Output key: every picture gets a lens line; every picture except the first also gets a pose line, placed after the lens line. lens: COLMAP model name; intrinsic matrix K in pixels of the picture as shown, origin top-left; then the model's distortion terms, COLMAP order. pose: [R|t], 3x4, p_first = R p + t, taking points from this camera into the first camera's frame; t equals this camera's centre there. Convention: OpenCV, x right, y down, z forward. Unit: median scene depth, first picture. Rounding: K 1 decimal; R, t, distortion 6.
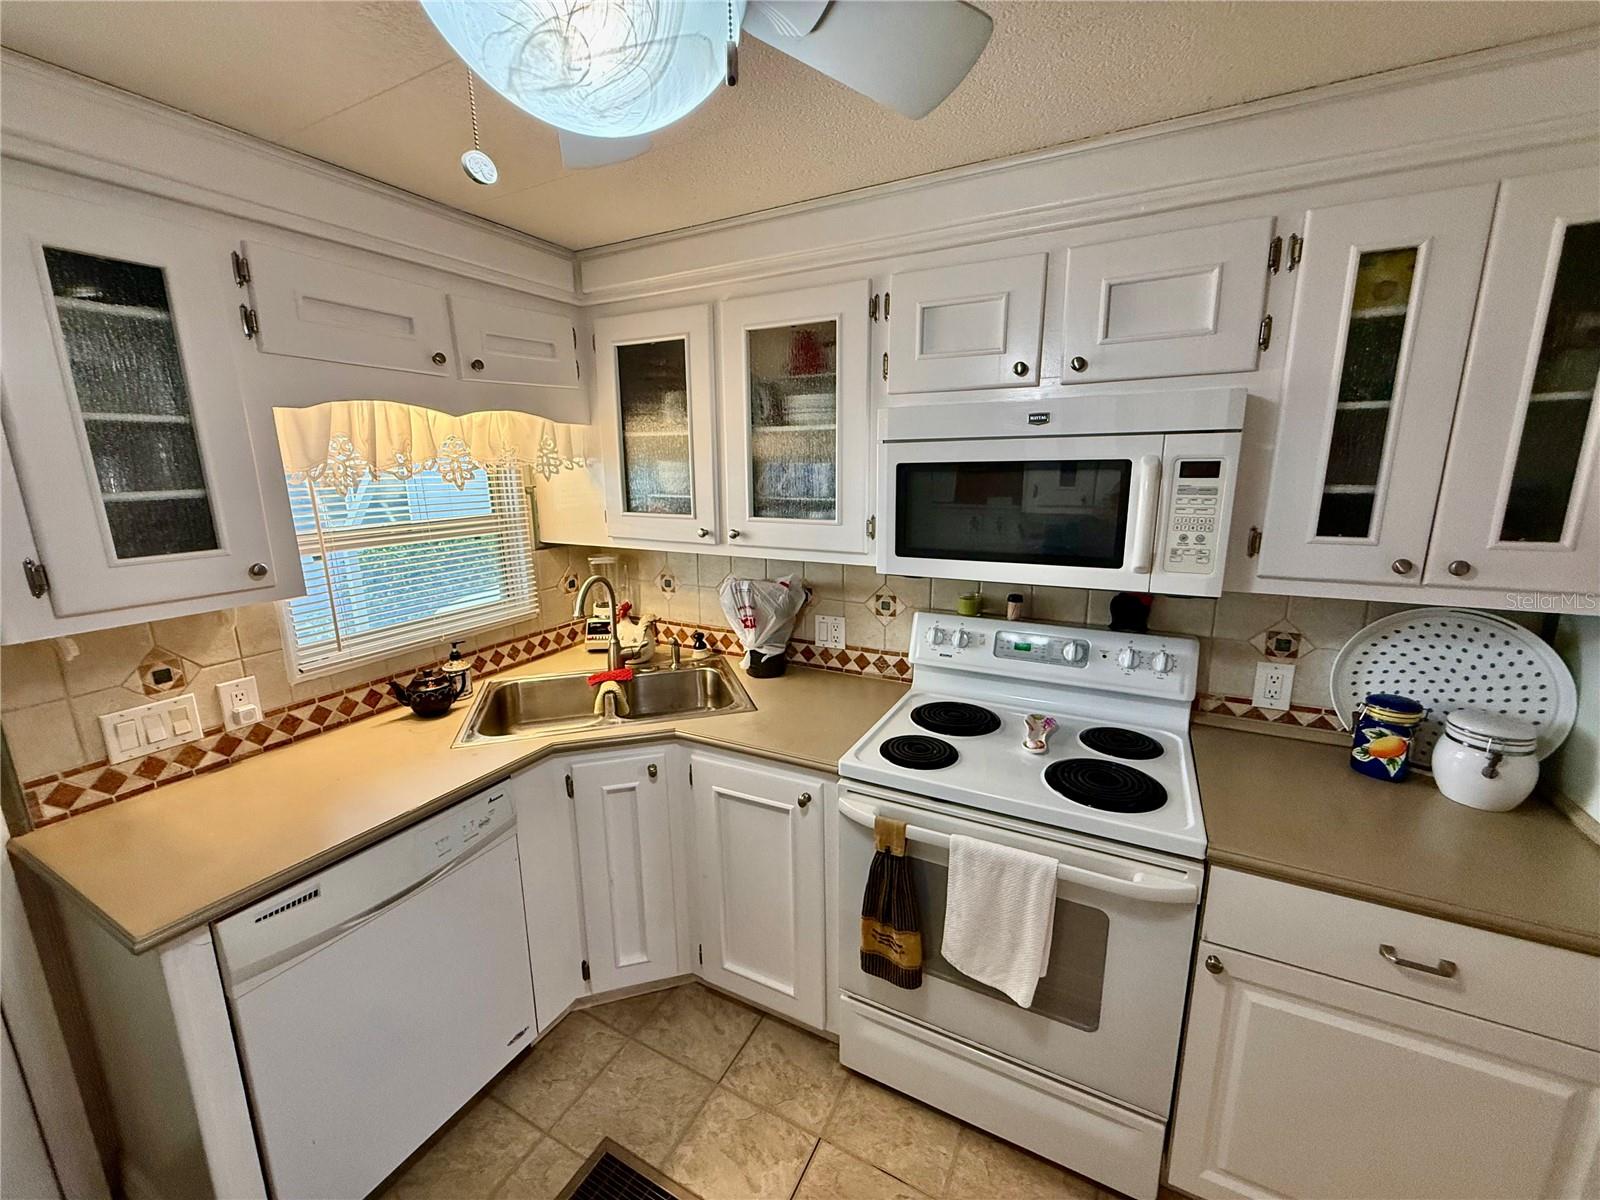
lens RADIAL K [[641.3, 0, 798.6], [0, 641.3, 603.2], [0, 0, 1]] dist [0.000030, -0.000030]
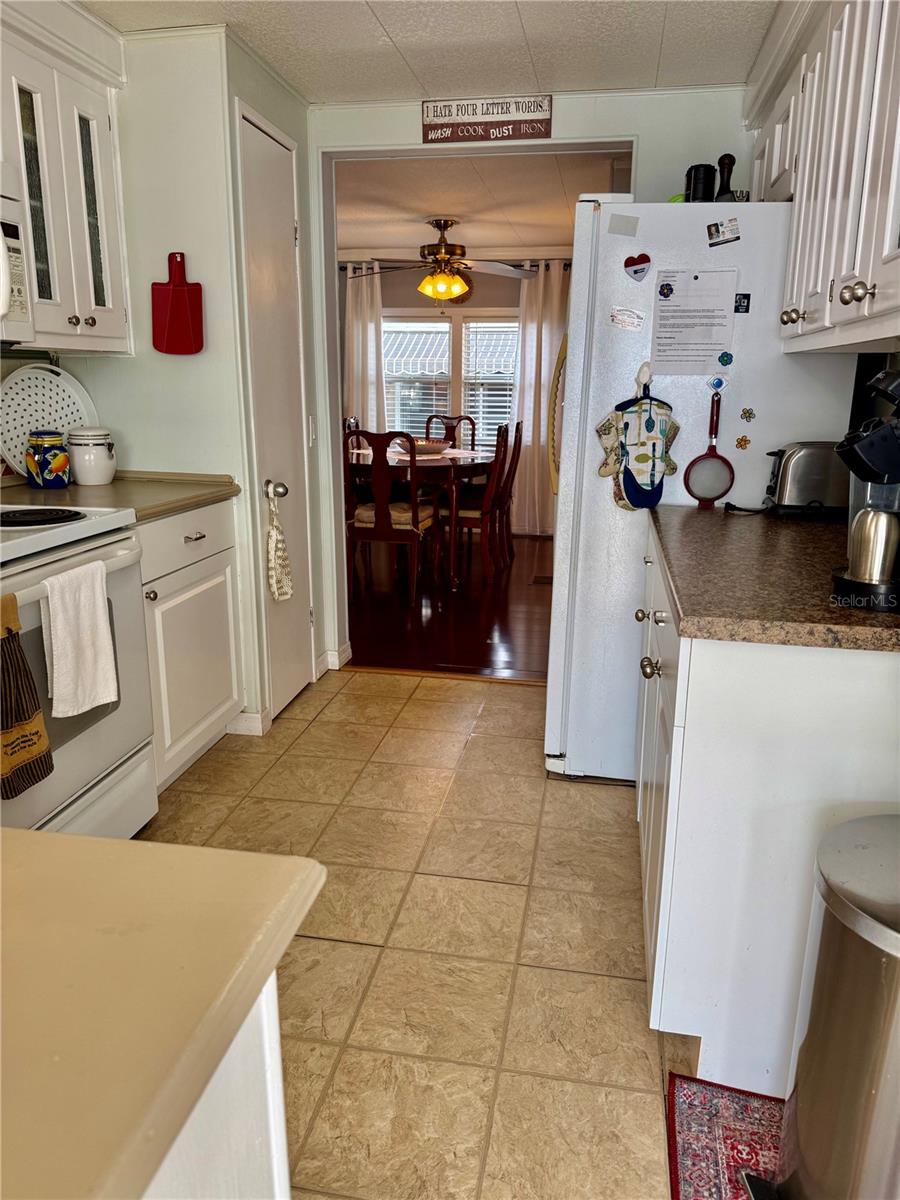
lens RADIAL K [[850.4, 0, 451.2], [0, 850.4, 597.6], [0, 0, 1]] dist [0.001047, -0.000359]
pose [[-0.302623, -0.226721, 0.925752, -1.152649], [0.191418, 0.937049, 0.292060, 0.118771], [-0.933691, 0.265590, -0.240174, 0.720180]]
